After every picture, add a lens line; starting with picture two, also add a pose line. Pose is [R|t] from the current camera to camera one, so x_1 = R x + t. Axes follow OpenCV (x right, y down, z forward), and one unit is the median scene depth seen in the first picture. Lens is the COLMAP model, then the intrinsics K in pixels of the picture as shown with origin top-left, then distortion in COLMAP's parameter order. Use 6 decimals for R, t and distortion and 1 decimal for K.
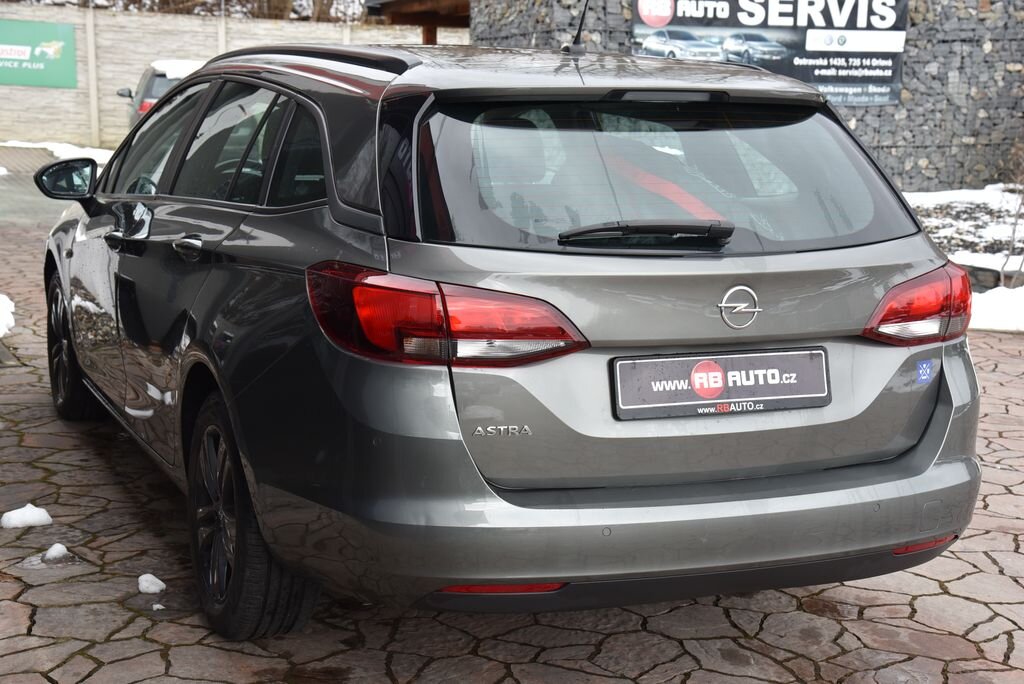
lens RADIAL K [[1538.7, 0, 512.0], [0, 1538.7, 342.0], [0, 0, 1]] dist [0.292978, 0.030222]
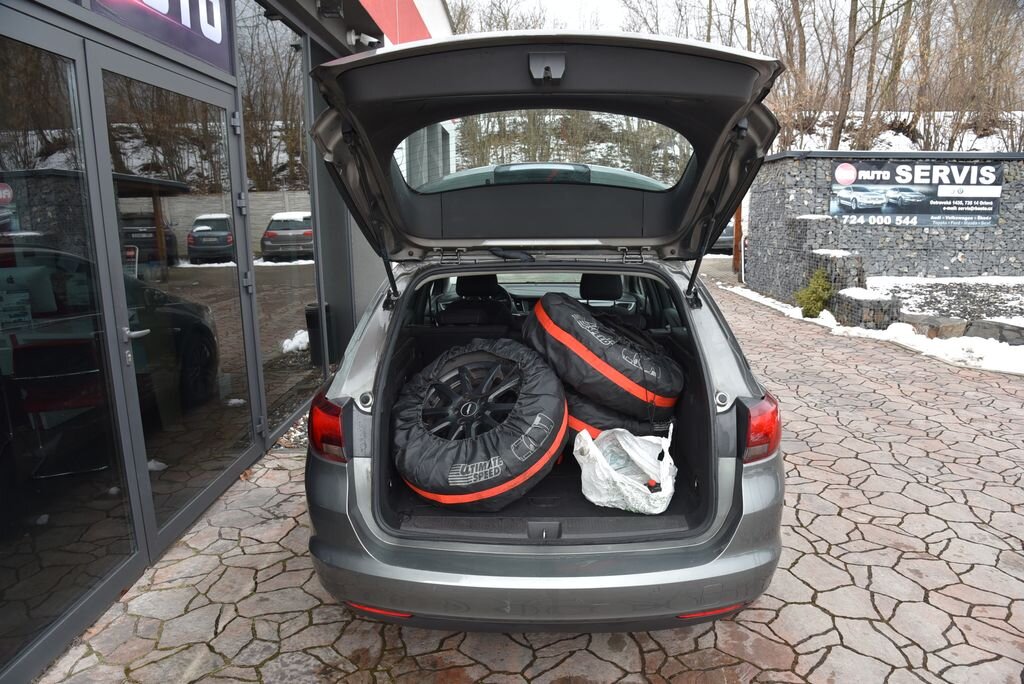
lens RADIAL K [[702.1, 0, 512.0], [0, 702.1, 342.0], [0, 0, 1]] dist [-0.076532, 0.004064]
pose [[0.905627, 0.048881, -0.421249, 0.085559], [-0.038083, 0.998696, 0.034013, -0.029258], [0.422362, -0.014760, 0.906307, 0.095531]]
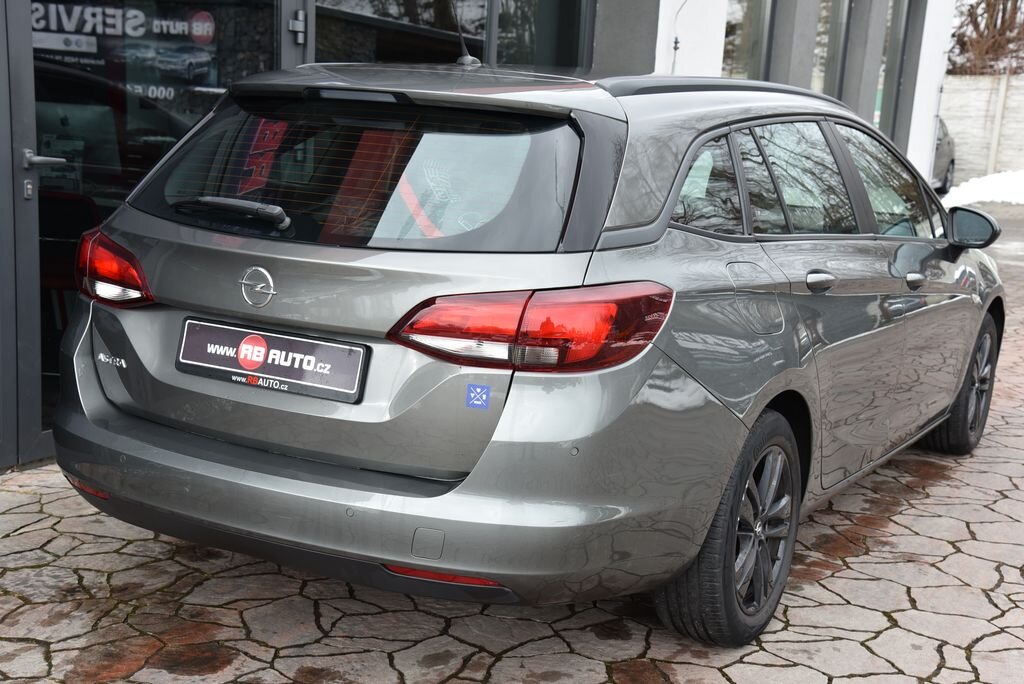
lens RADIAL K [[1355.6, 0, 512.0], [0, 1355.6, 342.0], [0, 0, 1]] dist [0.151169, 0.393669]
pose [[0.589203, 0.146571, -0.794580, 0.225949], [-0.170688, 0.983794, 0.054904, -0.015036], [0.789750, 0.103276, 0.604672, 0.130575]]
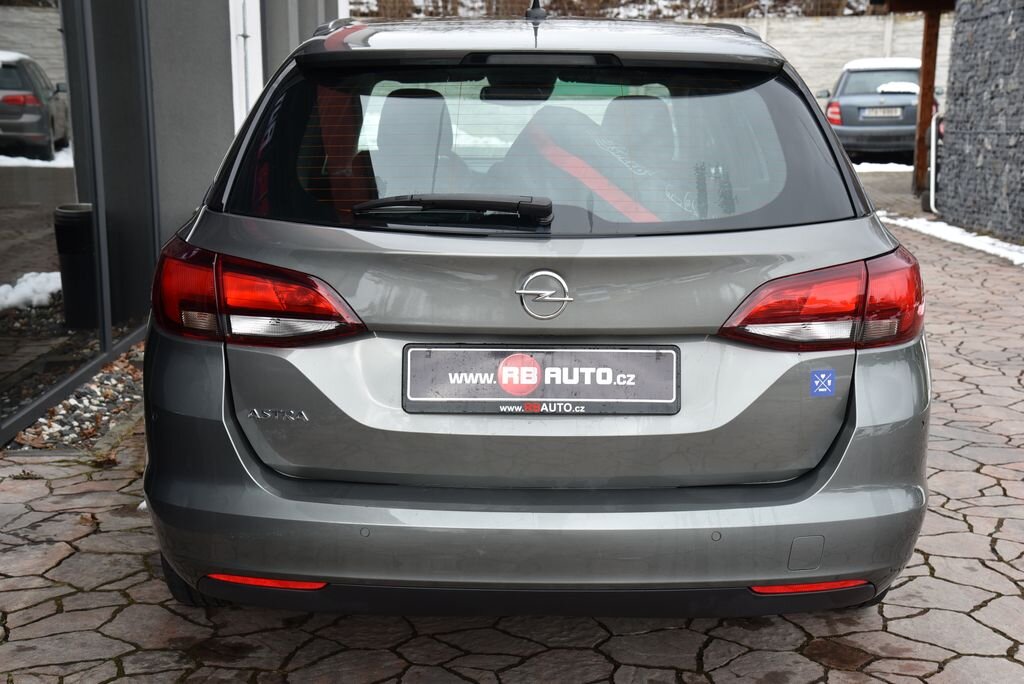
lens RADIAL K [[1484.6, 0, 512.0], [0, 1484.6, 342.0], [0, 0, 1]] dist [0.165108, 0.657364]
pose [[0.921211, 0.053133, -0.385418, 0.103880], [-0.051252, 0.998571, 0.015161, -0.001696], [0.385673, 0.005787, 0.922618, 0.047381]]
